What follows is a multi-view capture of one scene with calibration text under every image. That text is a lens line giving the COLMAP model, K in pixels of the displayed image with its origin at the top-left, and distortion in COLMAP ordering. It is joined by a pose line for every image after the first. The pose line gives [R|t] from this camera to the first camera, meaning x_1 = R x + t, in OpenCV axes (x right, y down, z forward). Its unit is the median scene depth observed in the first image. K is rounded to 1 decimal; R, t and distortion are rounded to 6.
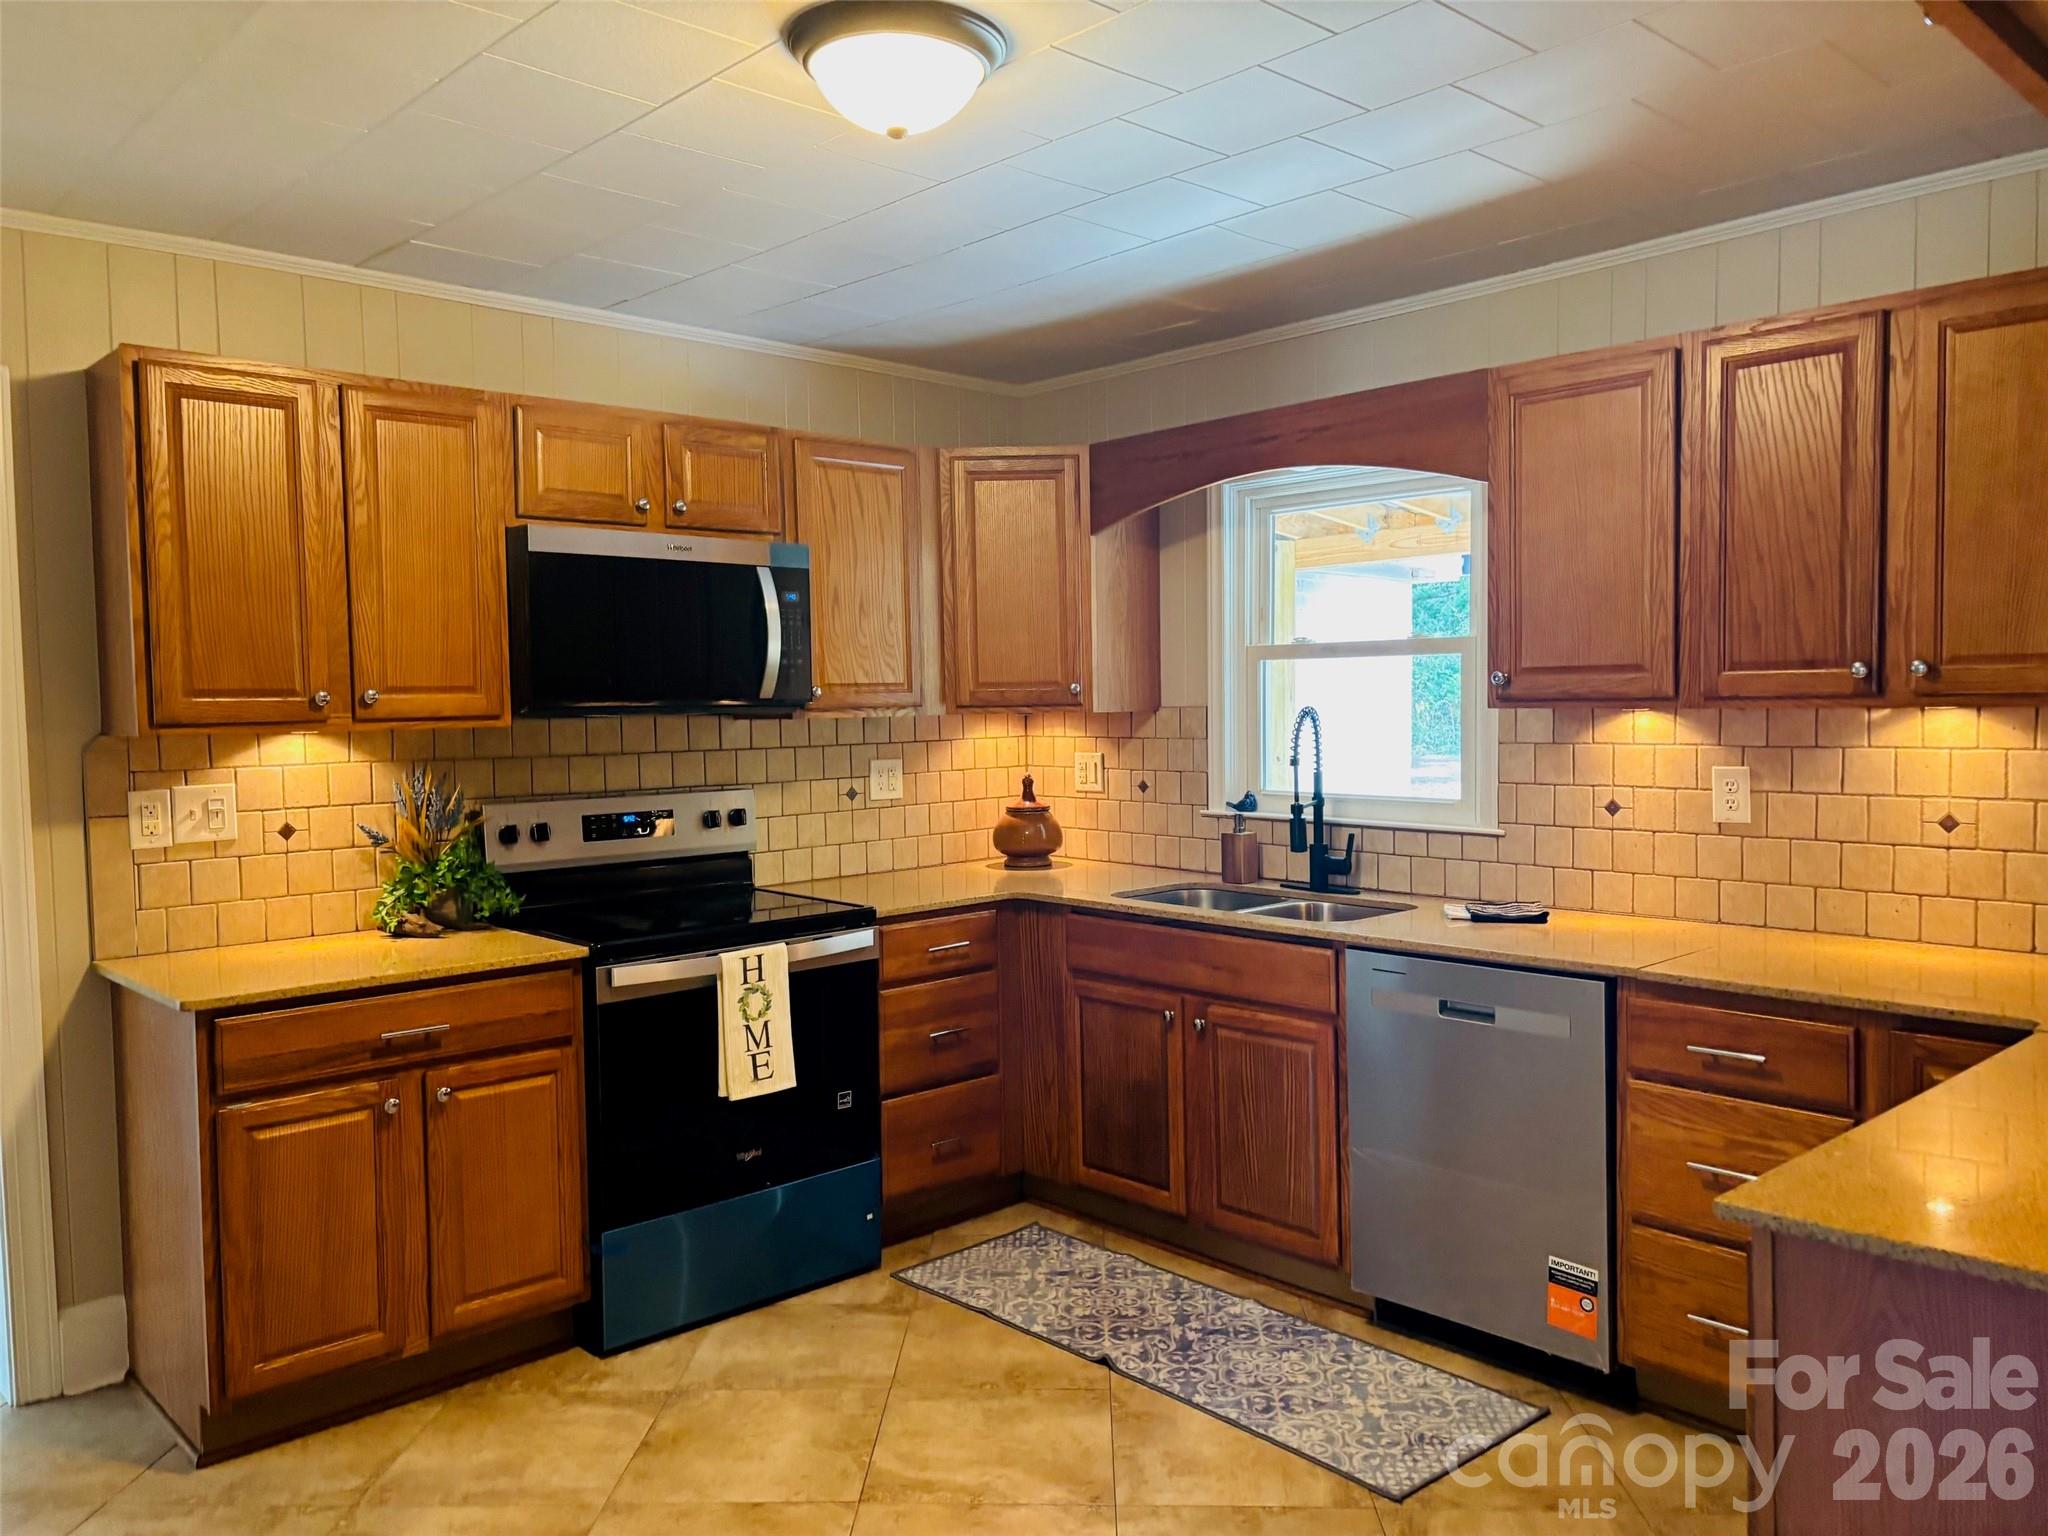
lens RADIAL K [[1549.3, 0, 1024.0], [0, 1549.3, 768.0], [0, 0, 1]] dist [0.017382, 0.001863]
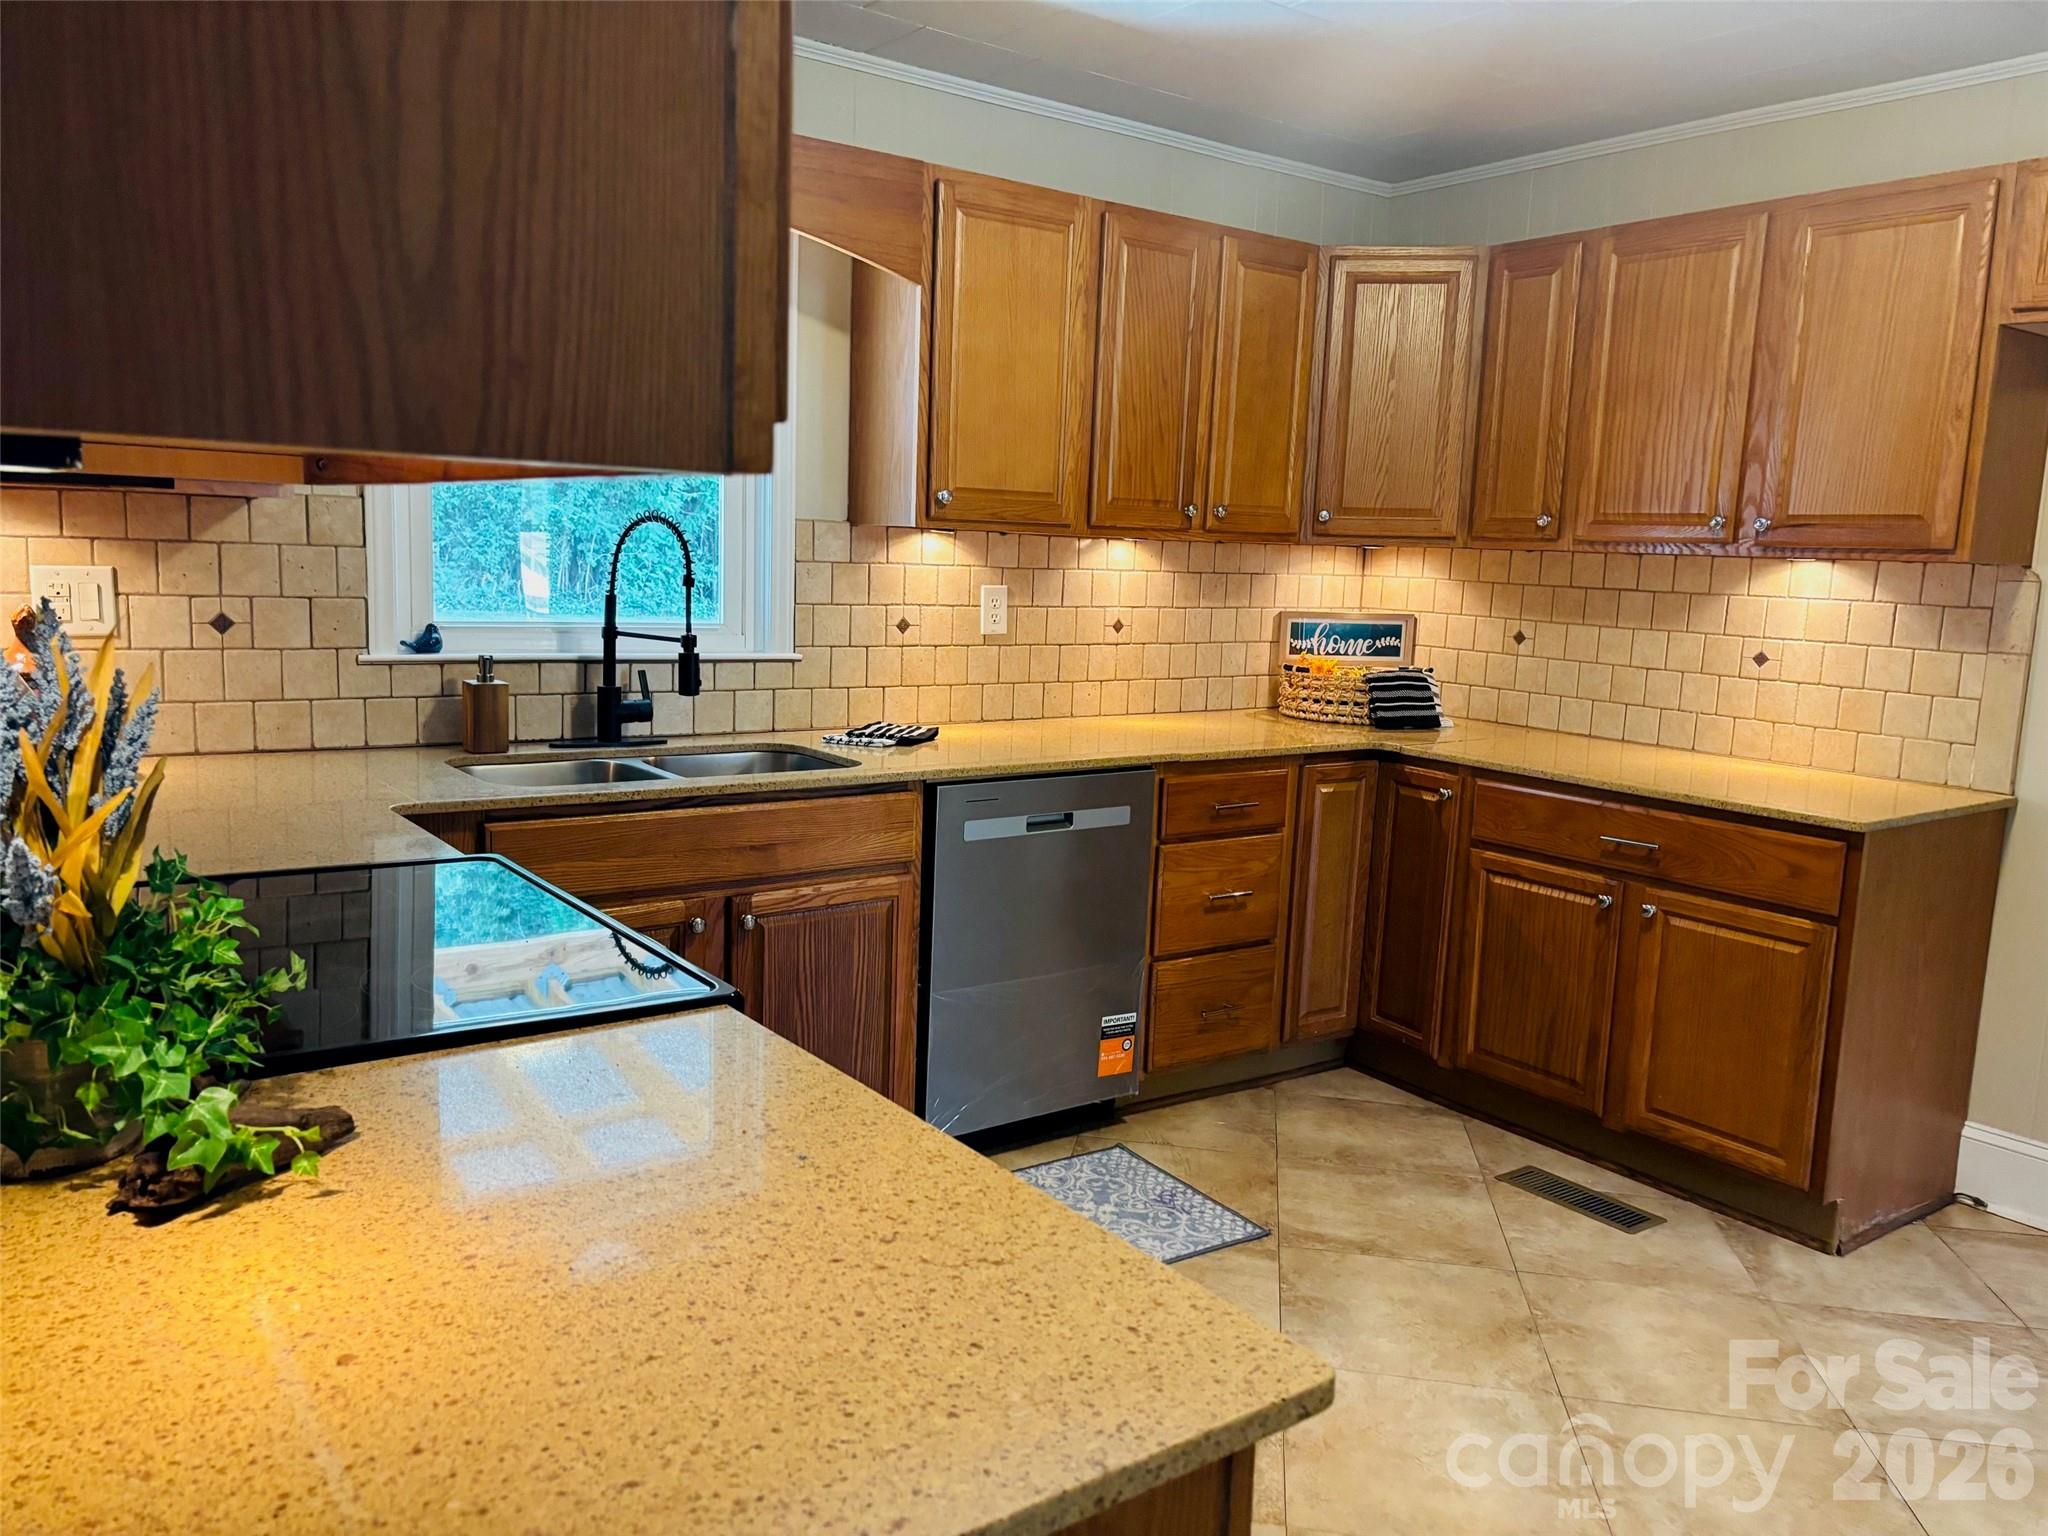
lens RADIAL K [[1549.3, 0, 1024.0], [0, 1549.3, 768.0], [0, 0, 1]] dist [0.017382, 0.001863]
pose [[0.114708, -0.127277, 0.985212, -0.681093], [0.001115, 0.991774, 0.127995, -0.013328], [-0.993399, -0.013584, 0.113906, 0.829619]]
